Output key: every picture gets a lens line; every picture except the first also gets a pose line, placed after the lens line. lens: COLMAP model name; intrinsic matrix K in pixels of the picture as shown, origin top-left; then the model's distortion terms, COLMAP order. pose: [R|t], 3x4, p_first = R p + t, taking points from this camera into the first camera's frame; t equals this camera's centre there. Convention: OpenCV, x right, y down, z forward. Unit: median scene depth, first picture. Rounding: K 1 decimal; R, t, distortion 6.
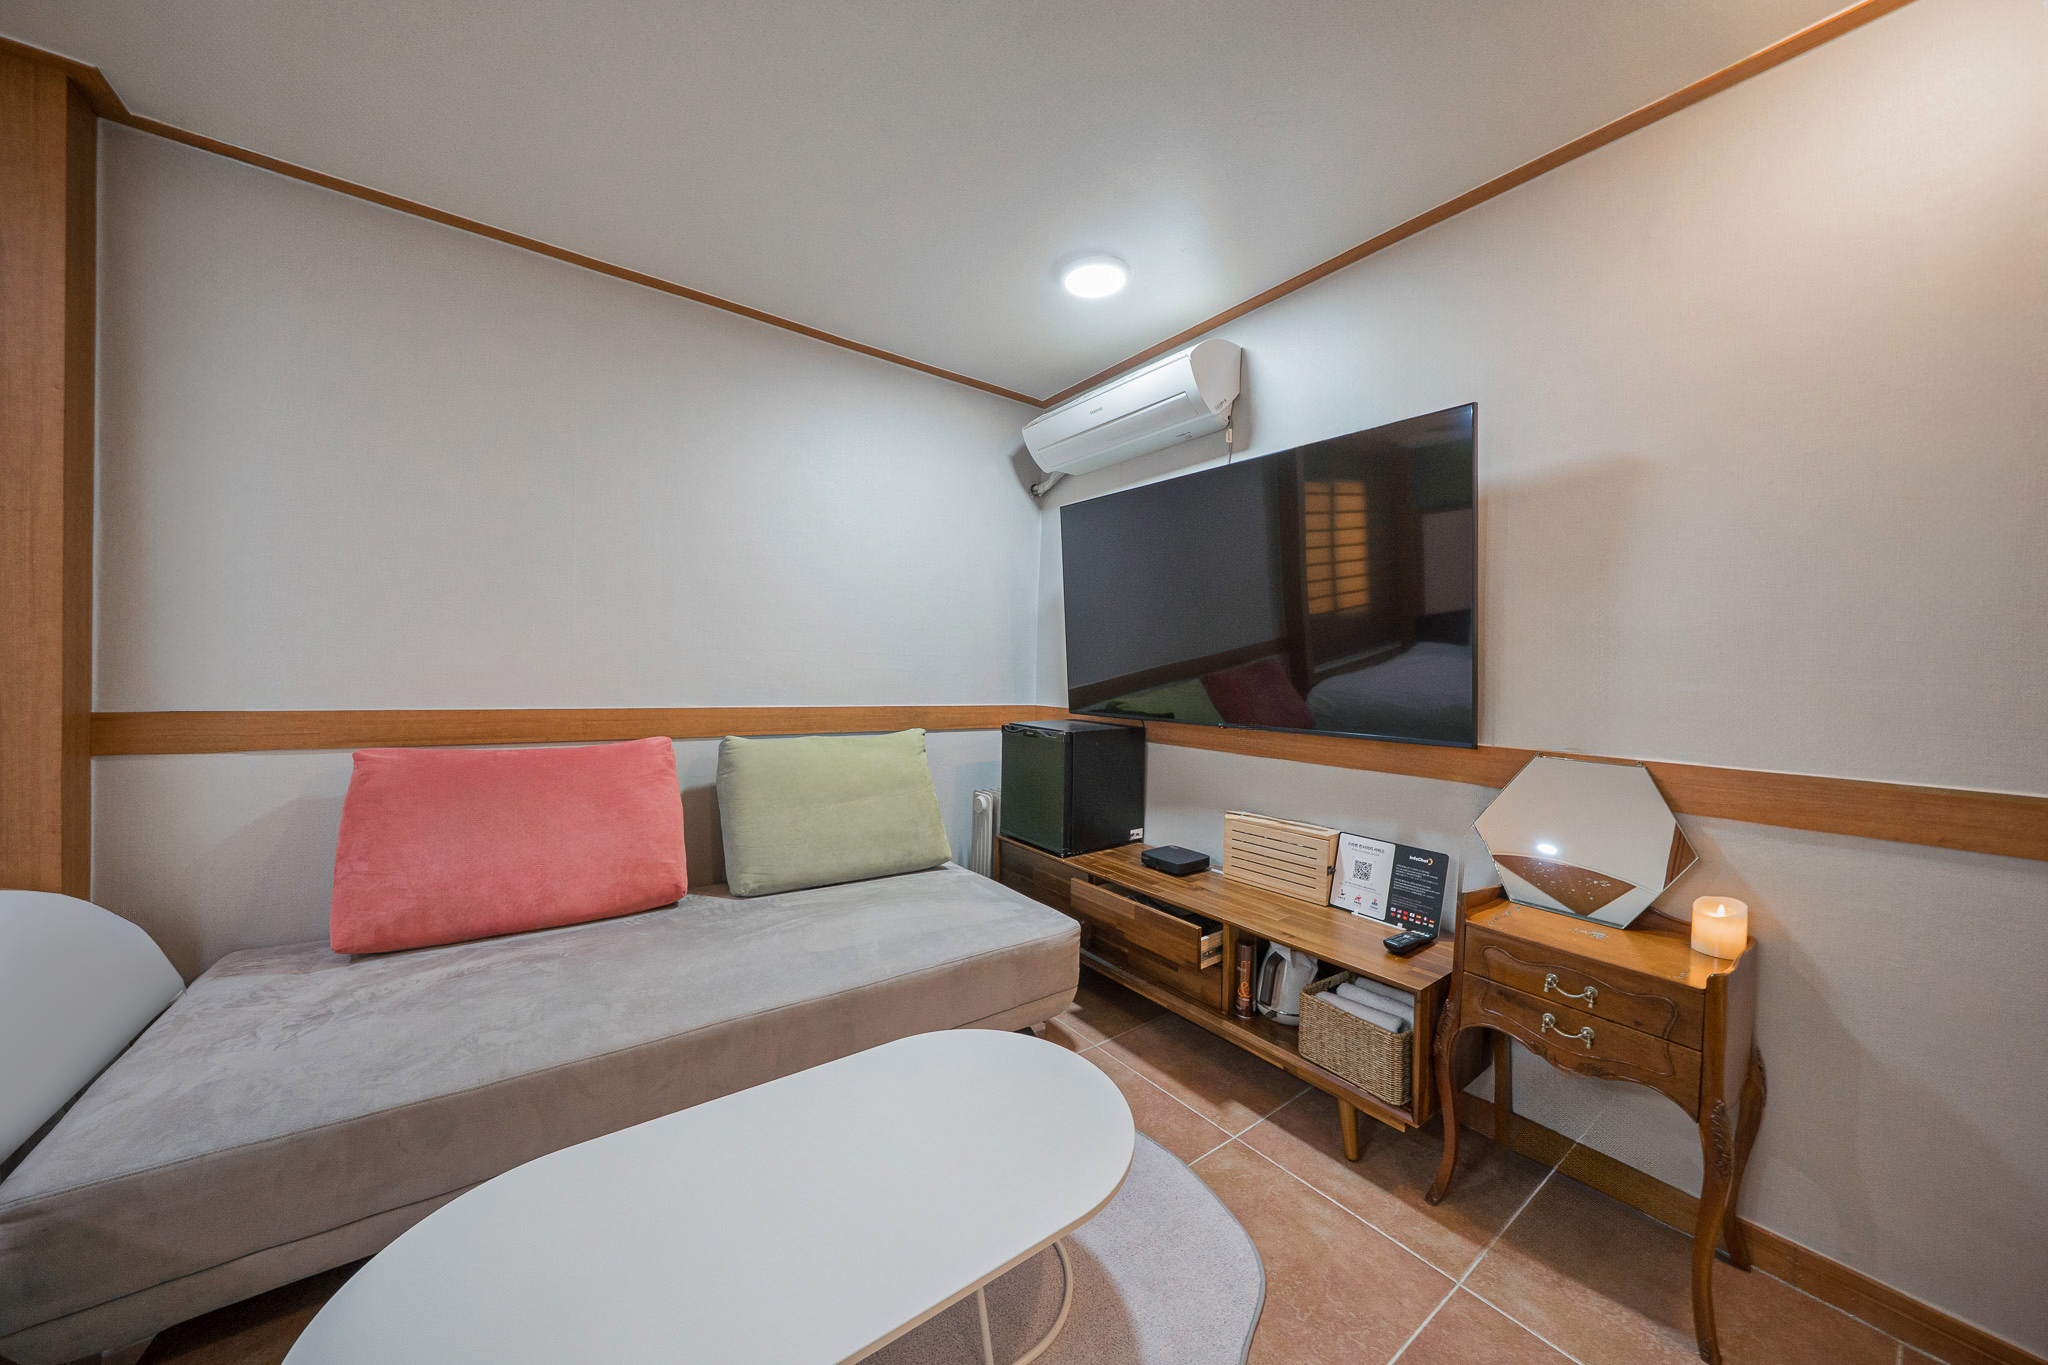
lens RADIAL K [[692.6, 0, 1024.0], [0, 692.6, 682.5], [0, 0, 1]] dist [0.000305, 0.000029]
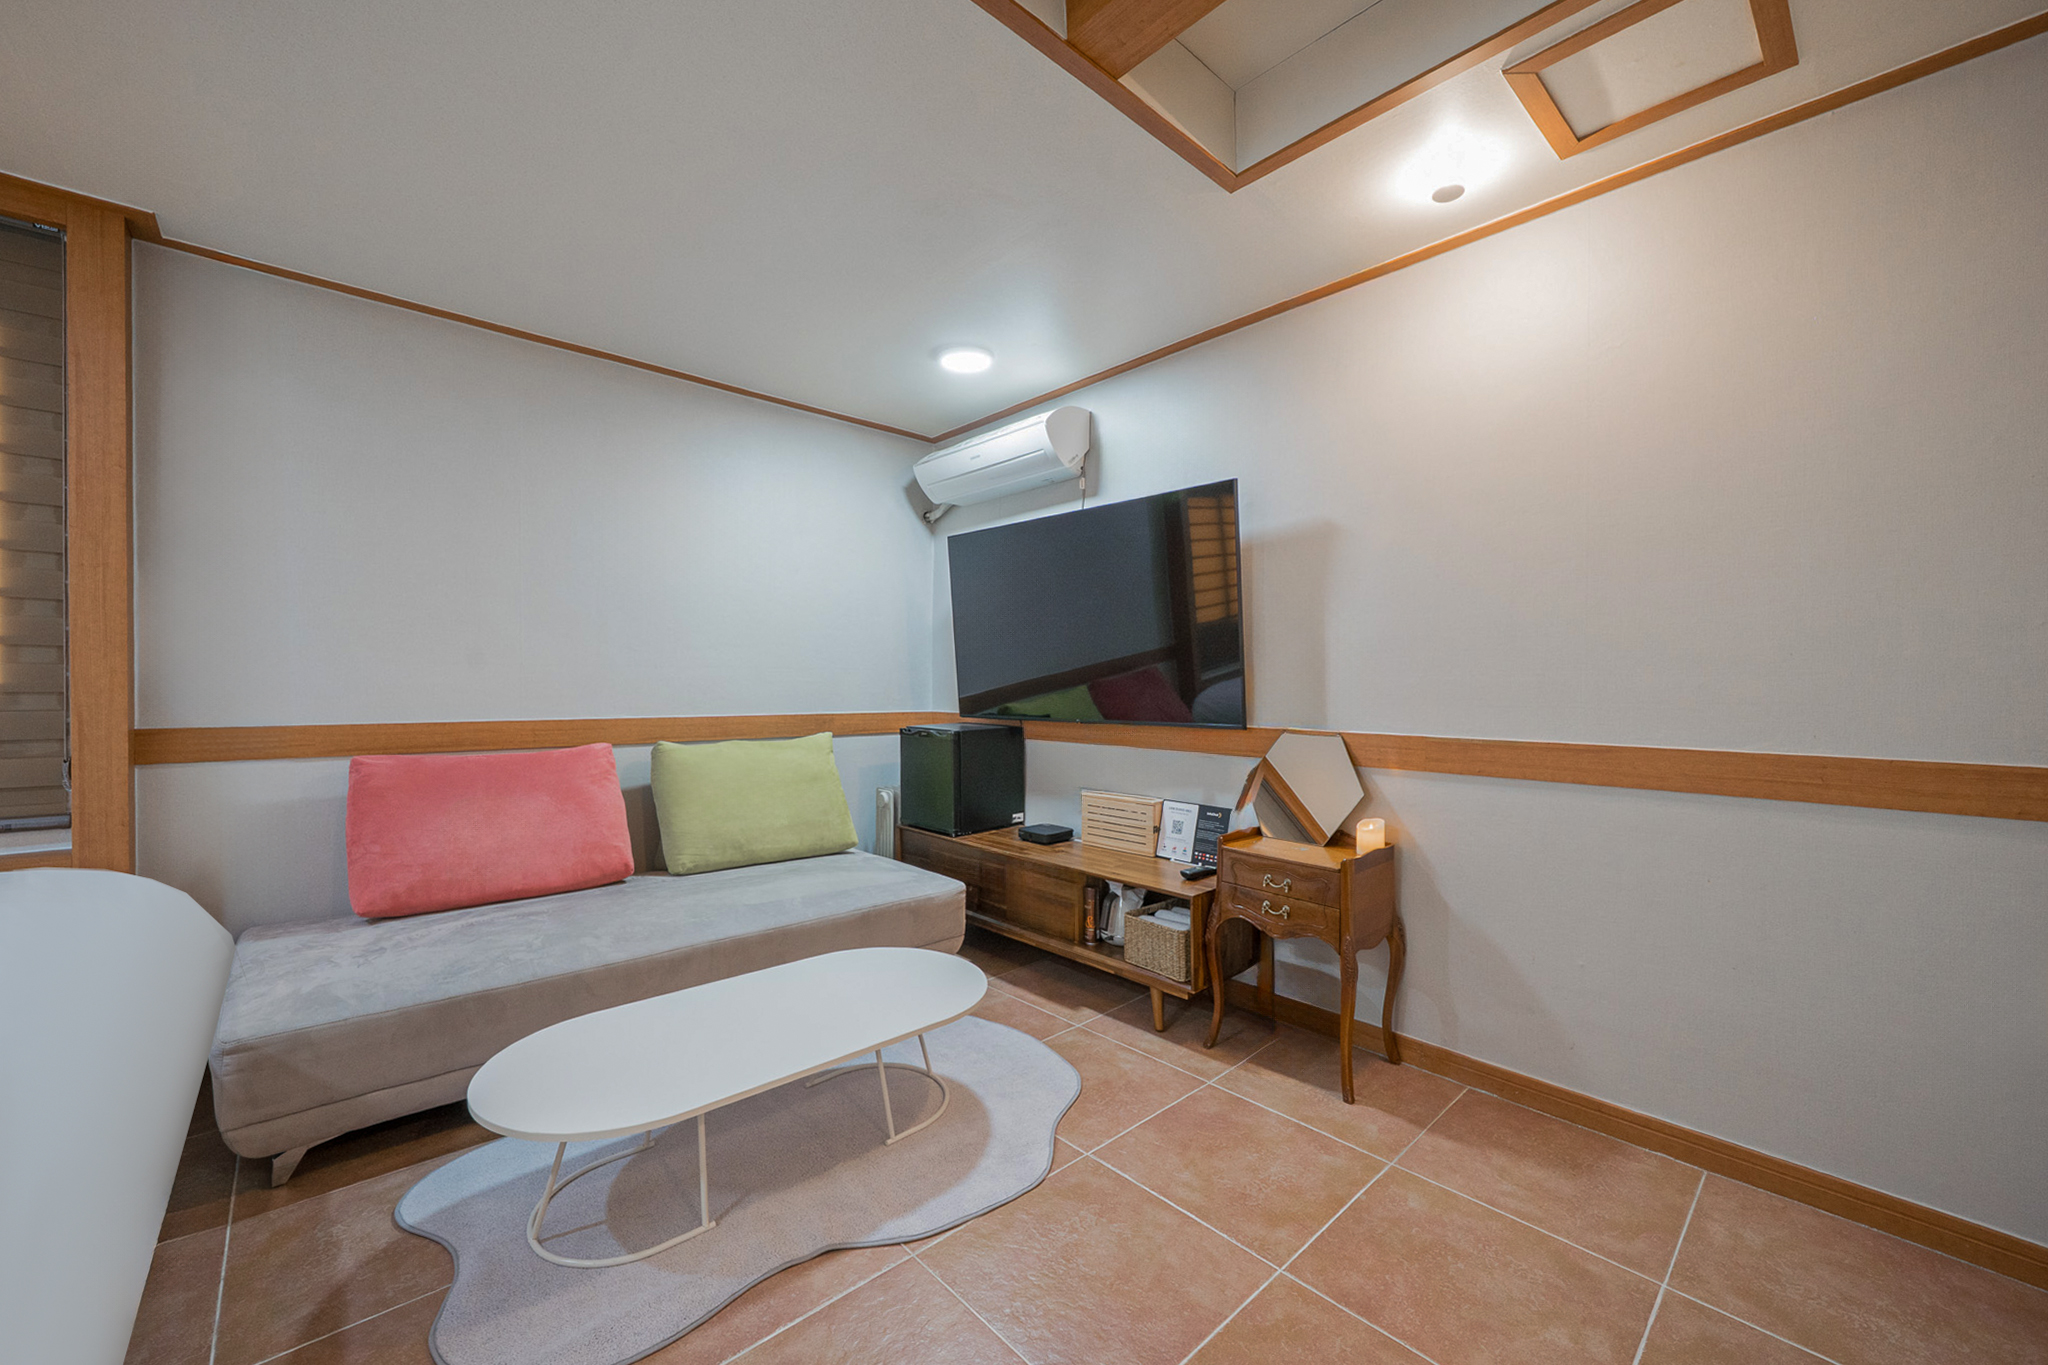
lens RADIAL K [[785.6, 0, 1013.8], [0, 785.6, 694.6], [0, 0, 1]] dist [-0.001260, -0.000120]
pose [[0.994962, -0.022301, 0.097740, 0.041084], [0.022535, 0.999745, -0.001298, 0.016344], [-0.097686, 0.003494, 0.995211, -0.433851]]
